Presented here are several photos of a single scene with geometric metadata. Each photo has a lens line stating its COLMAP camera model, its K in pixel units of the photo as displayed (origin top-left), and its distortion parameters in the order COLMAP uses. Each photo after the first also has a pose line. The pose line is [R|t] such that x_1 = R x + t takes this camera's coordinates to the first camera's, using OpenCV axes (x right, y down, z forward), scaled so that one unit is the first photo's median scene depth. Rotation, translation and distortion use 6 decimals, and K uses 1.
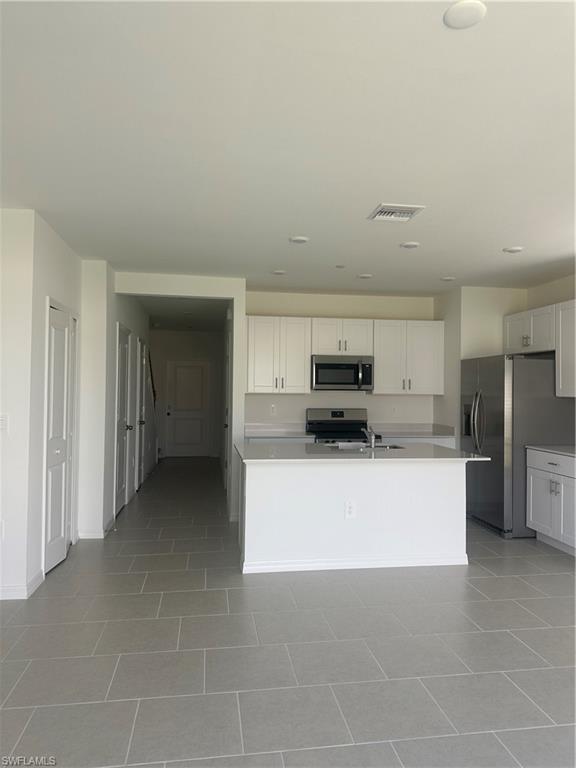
lens RADIAL K [[539.9, 0, 288.0], [0, 539.9, 384.0], [0, 0, 1]] dist [0.040485, -0.000248]
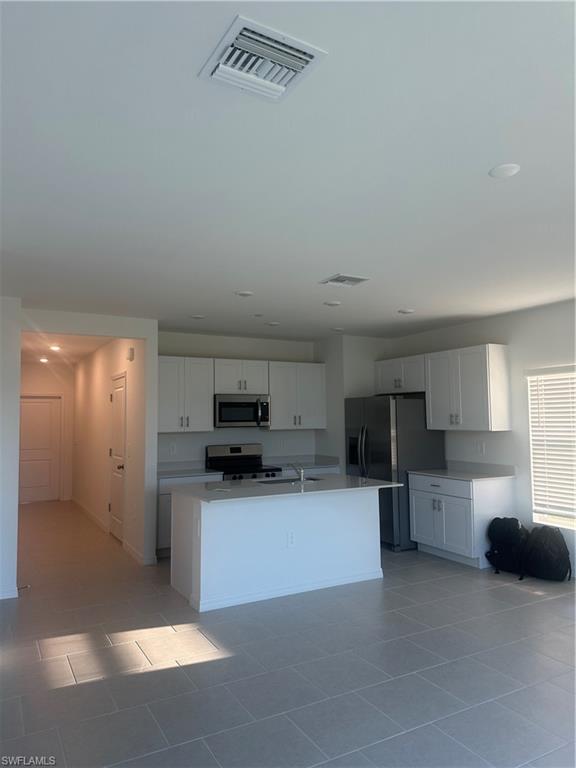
lens RADIAL K [[539.9, 0, 288.0], [0, 539.9, 384.0], [0, 0, 1]] dist [0.040485, -0.000248]
pose [[0.938707, 0.004417, 0.344687, -0.186748], [0.014109, 0.998588, -0.051220, -0.018035], [-0.344426, 0.052944, 0.937319, -0.030329]]
